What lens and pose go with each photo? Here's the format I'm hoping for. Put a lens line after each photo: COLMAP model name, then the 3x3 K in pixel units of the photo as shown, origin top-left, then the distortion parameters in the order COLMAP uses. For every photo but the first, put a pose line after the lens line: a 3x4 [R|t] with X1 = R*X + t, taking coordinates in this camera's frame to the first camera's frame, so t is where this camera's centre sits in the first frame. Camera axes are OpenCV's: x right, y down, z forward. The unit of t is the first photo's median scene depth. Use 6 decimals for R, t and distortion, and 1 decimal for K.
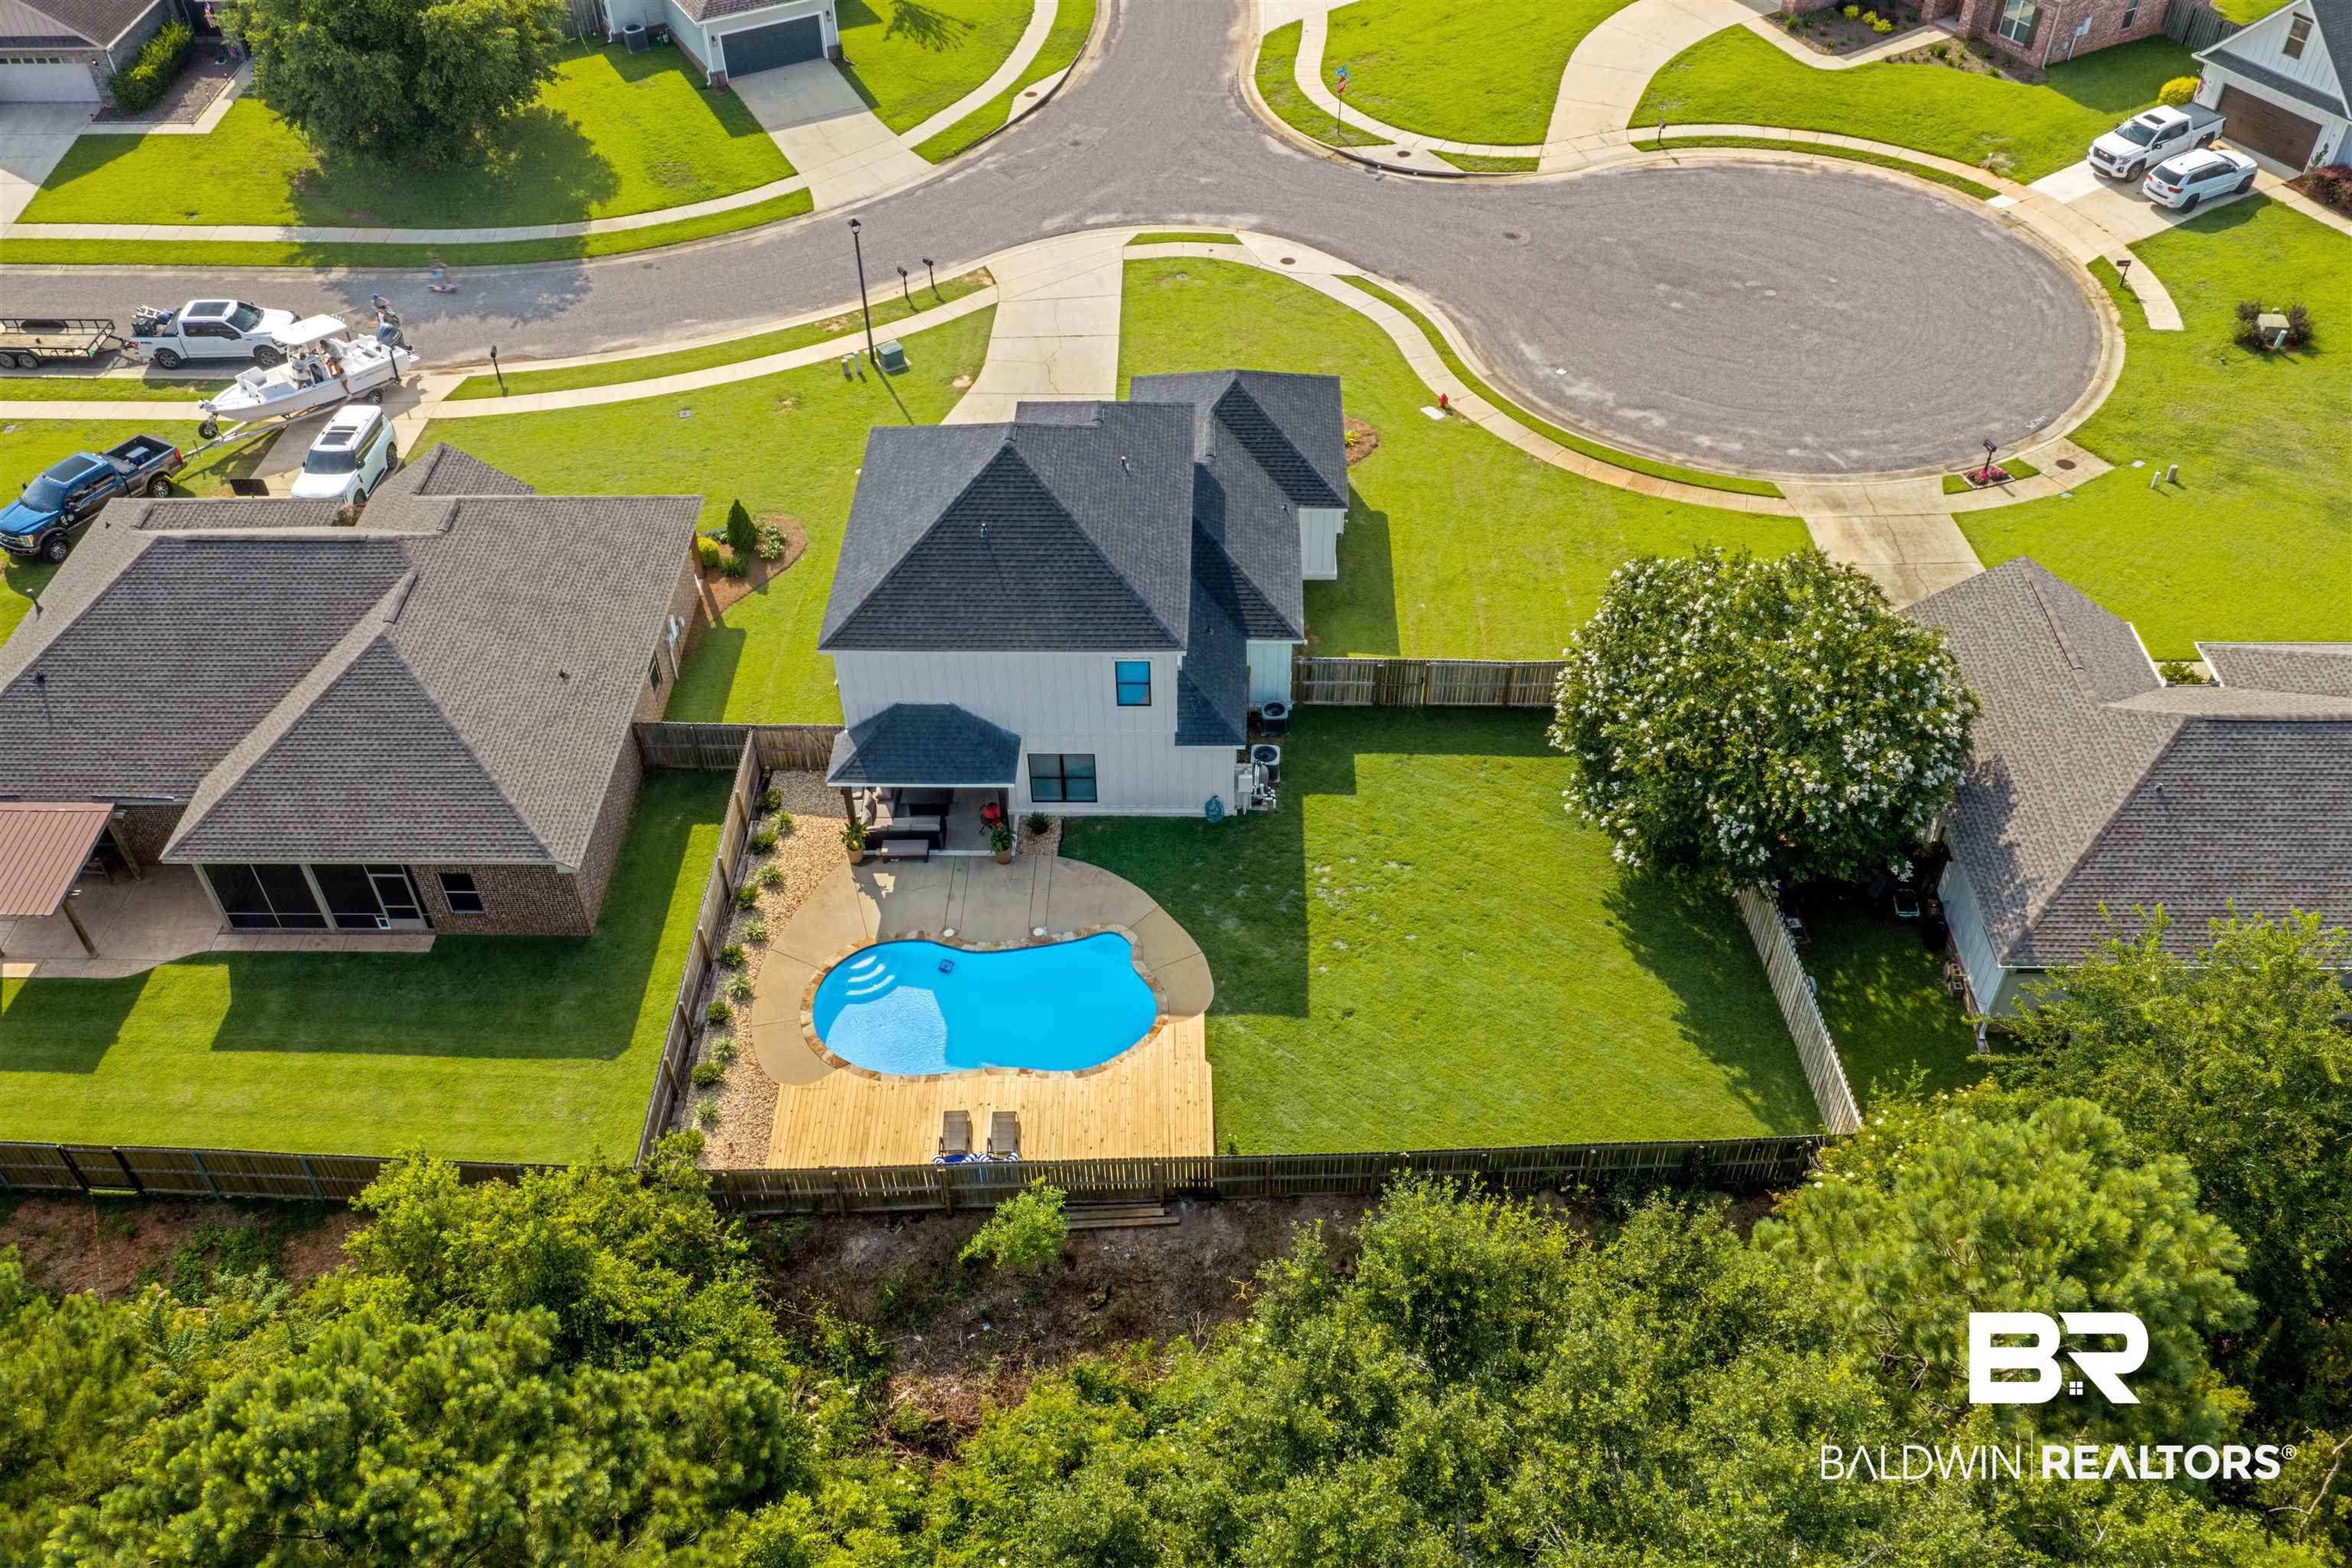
lens RADIAL K [[1936.5, 0, 1183.2], [0, 1936.5, 797.3], [0, 0, 1]] dist [0.004488, -0.001293]
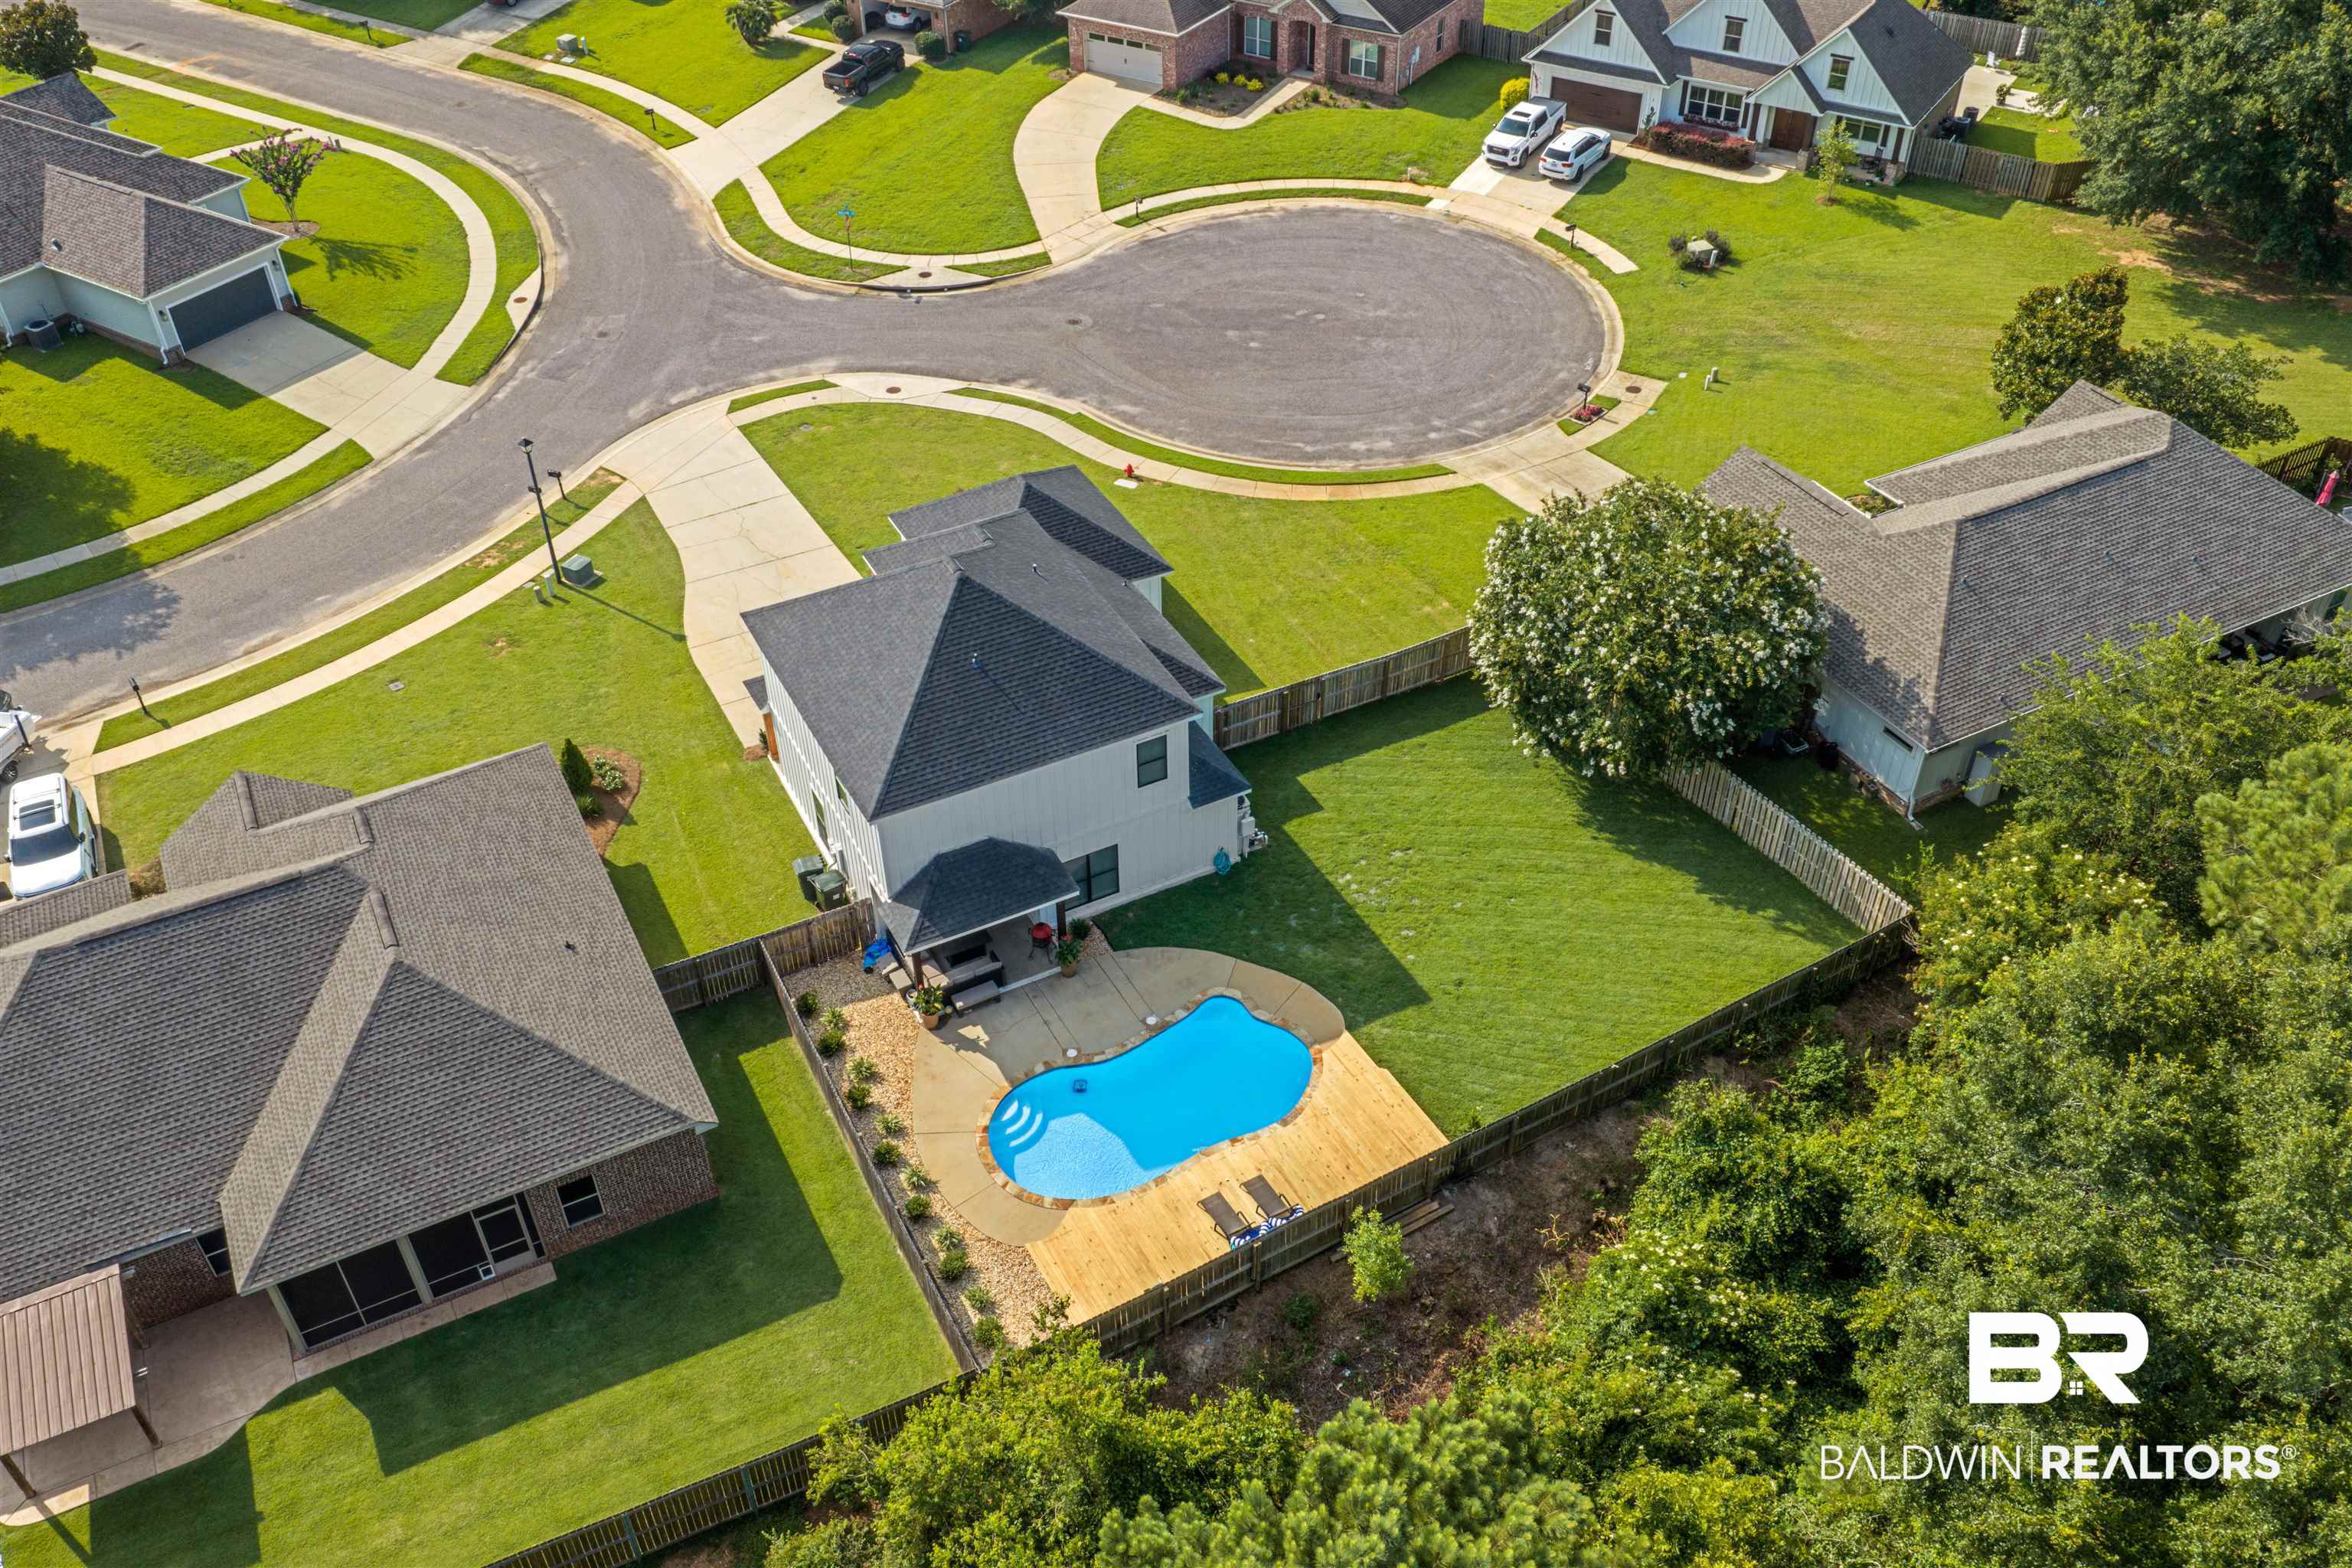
lens RADIAL K [[1936.5, 0, 1183.2], [0, 1936.5, 797.3], [0, 0, 1]] dist [0.004488, -0.001293]
pose [[0.876136, -0.305760, 0.372688, -0.302845], [0.330679, 0.943738, -0.003118, -0.024205], [-0.350767, 0.125972, 0.927951, 0.030613]]
